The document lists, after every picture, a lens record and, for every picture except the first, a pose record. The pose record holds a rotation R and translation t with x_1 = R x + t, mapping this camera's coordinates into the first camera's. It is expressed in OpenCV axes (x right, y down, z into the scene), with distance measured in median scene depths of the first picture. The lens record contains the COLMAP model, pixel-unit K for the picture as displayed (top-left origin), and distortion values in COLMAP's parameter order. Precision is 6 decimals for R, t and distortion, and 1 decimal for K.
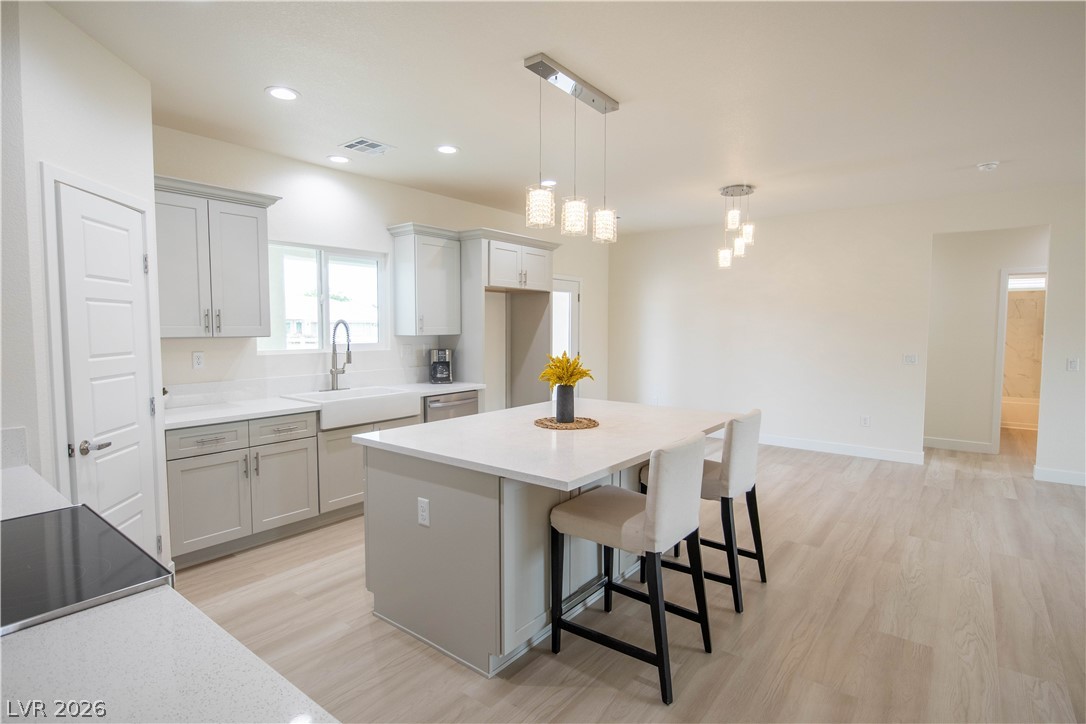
lens RADIAL K [[542.7, 0, 548.2], [0, 542.7, 357.8], [0, 0, 1]] dist [-0.014302, 0.002965]
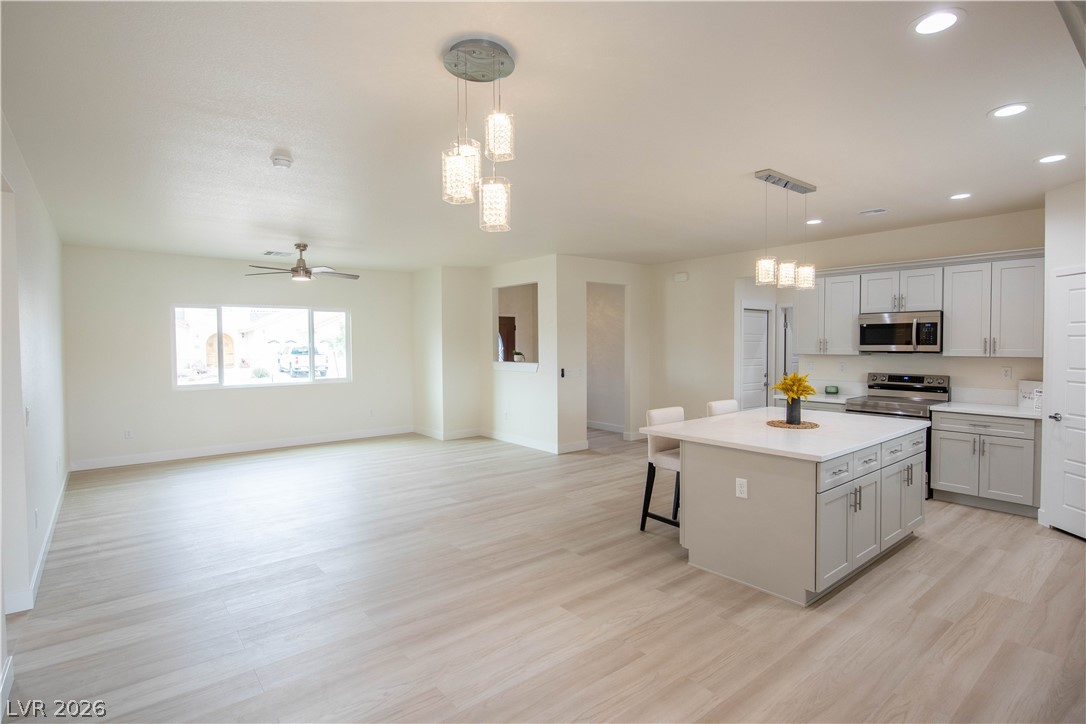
lens RADIAL K [[542.7, 0, 548.2], [0, 542.7, 357.8], [0, 0, 1]] dist [-0.014302, 0.002965]
pose [[-0.975194, -0.002200, 0.221342, 0.320443], [0.017411, 0.996090, 0.086612, -0.166399], [-0.220668, 0.088317, -0.971342, 2.365904]]
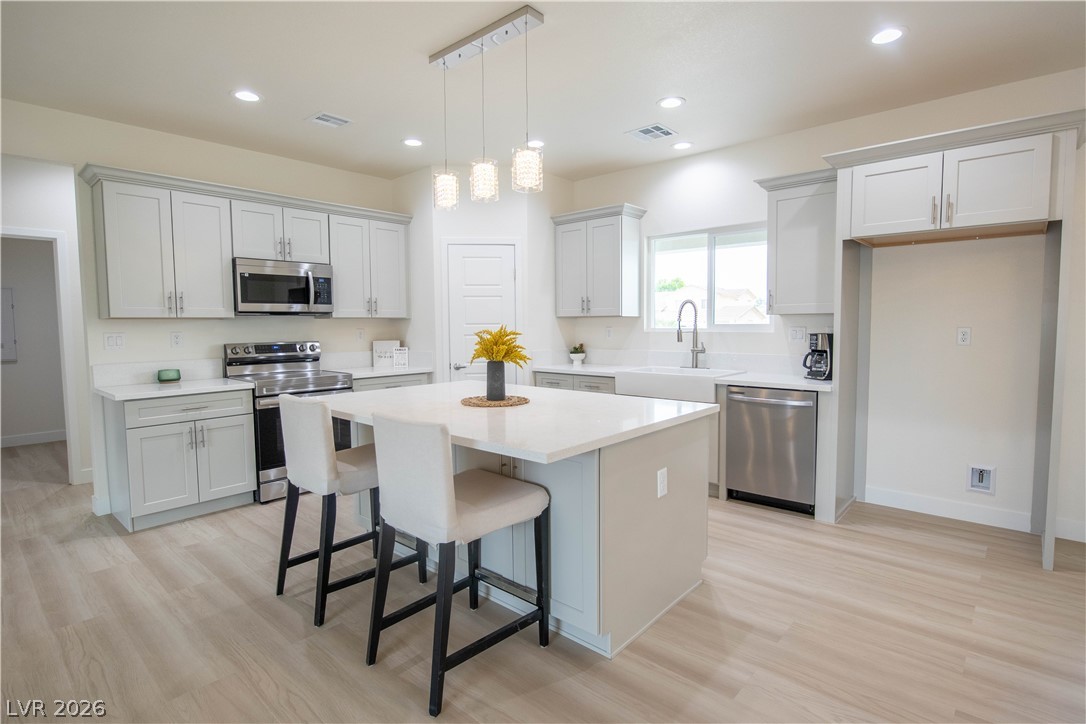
lens RADIAL K [[542.7, 0, 548.2], [0, 542.7, 357.8], [0, 0, 1]] dist [-0.014302, 0.002965]
pose [[-0.060240, 0.064034, -0.996128, 0.941397], [-0.050848, 0.996448, 0.067129, -0.021833], [0.996888, 0.054695, -0.056770, 1.115368]]
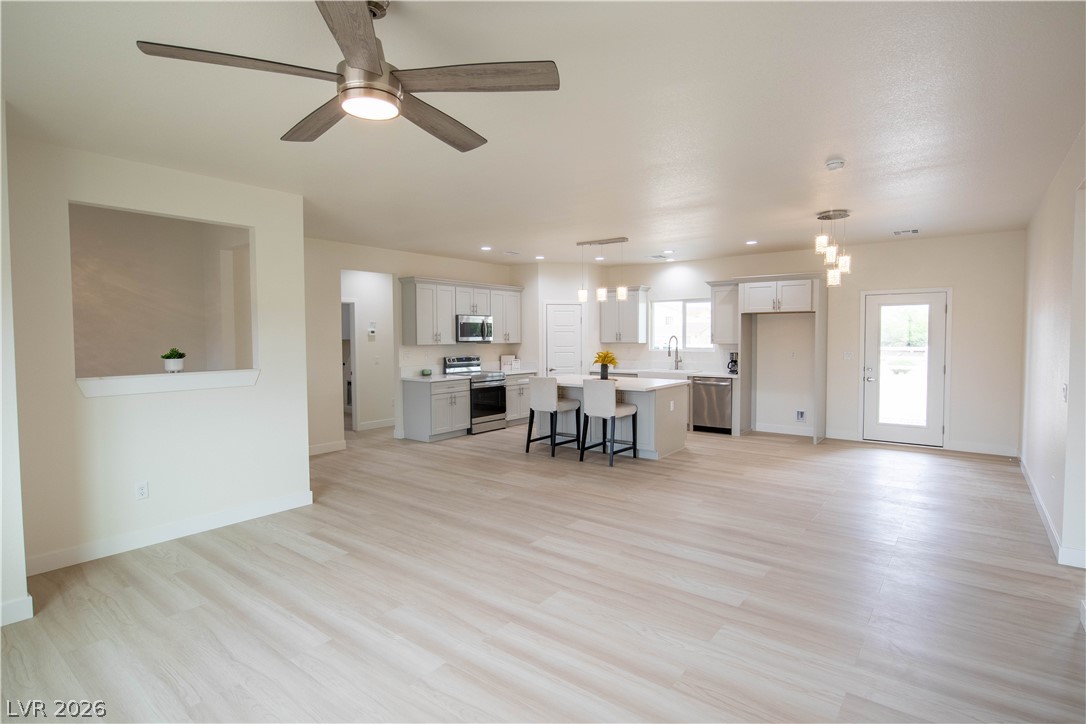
lens RADIAL K [[542.7, 0, 548.2], [0, 542.7, 357.8], [0, 0, 1]] dist [-0.014302, 0.002965]
pose [[0.004807, 0.040174, -0.999181, 2.366525], [-0.054985, 0.997692, 0.039850, -0.057263], [0.998476, 0.054749, 0.007004, 0.715377]]
